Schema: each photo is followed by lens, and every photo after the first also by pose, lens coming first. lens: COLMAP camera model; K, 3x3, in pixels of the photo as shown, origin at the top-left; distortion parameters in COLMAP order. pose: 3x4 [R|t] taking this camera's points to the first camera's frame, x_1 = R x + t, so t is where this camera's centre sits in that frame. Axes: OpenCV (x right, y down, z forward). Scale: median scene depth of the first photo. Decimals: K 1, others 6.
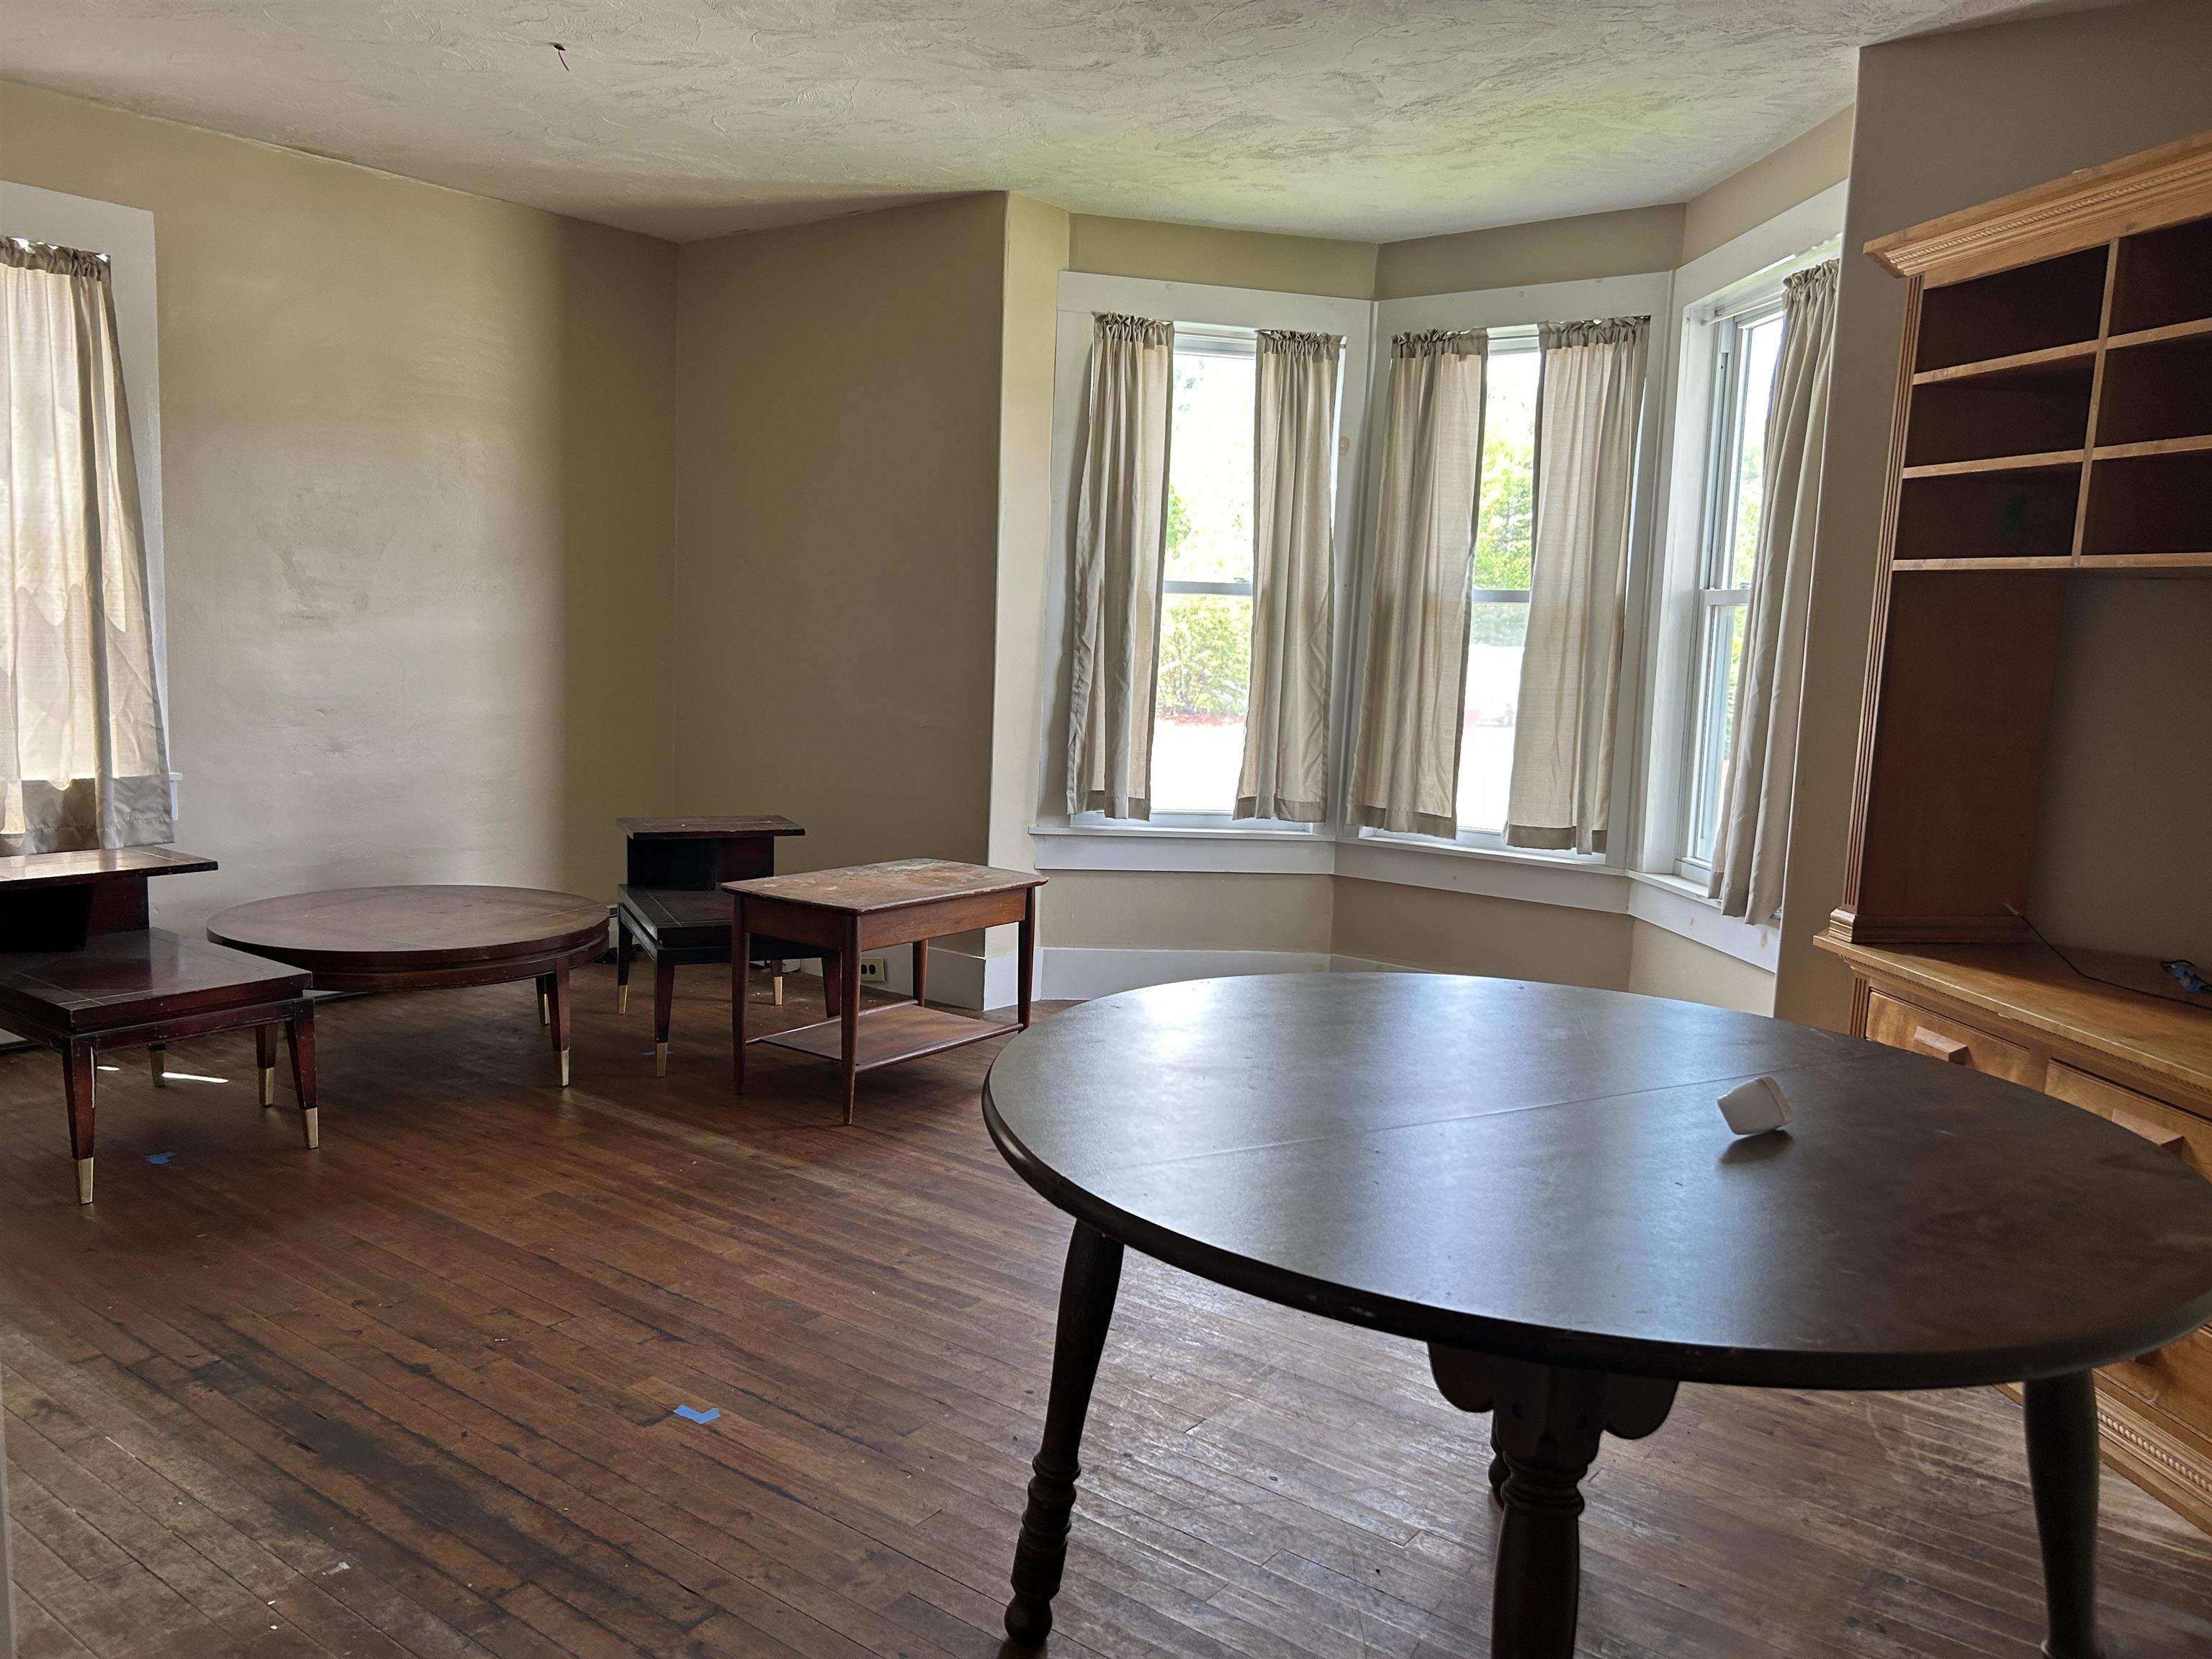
lens RADIAL K [[1658.9, 0, 1102.6], [0, 1658.9, 834.7], [0, 0, 1]] dist [0.056077, -0.058518]
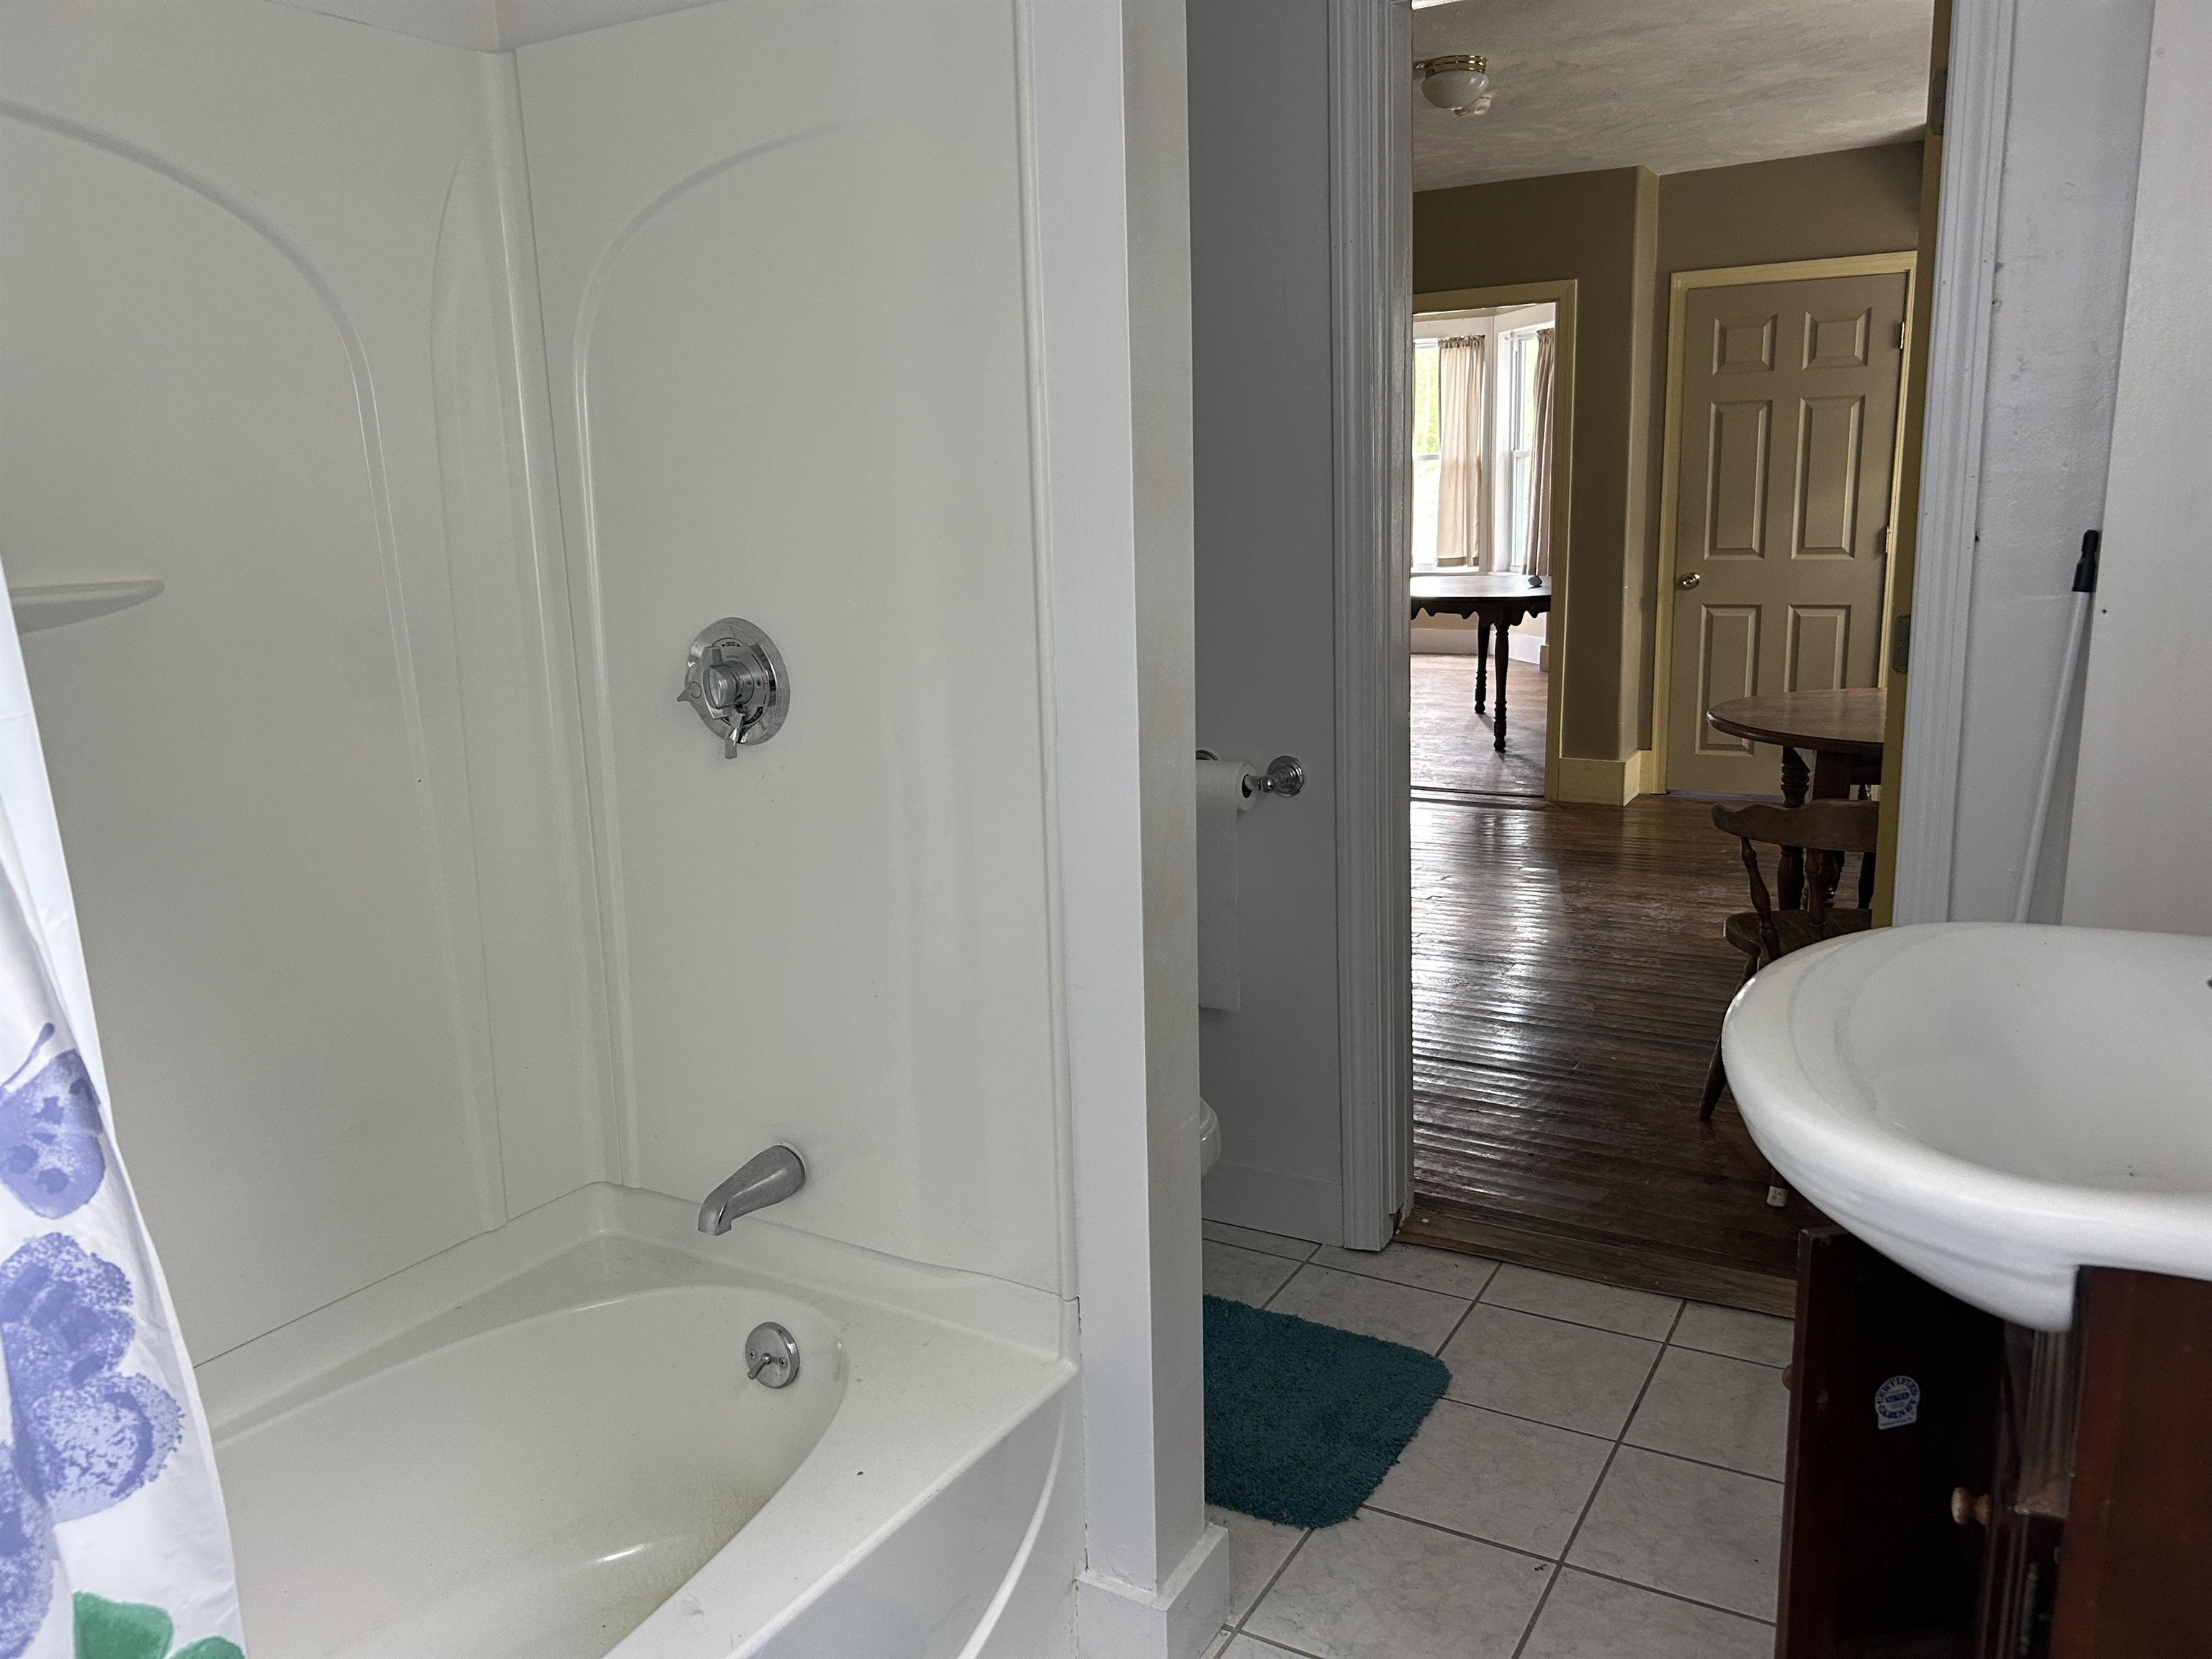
lens RADIAL K [[1658.9, 0, 1109.2], [0, 1658.9, 832.3], [0, 0, 1]] dist [0.056077, -0.058518]
pose [[0.991440, -0.085262, 0.098875, -0.494533], [0.076992, 0.993432, 0.084647, 0.148950], [-0.105442, -0.076310, 0.991493, -1.343621]]
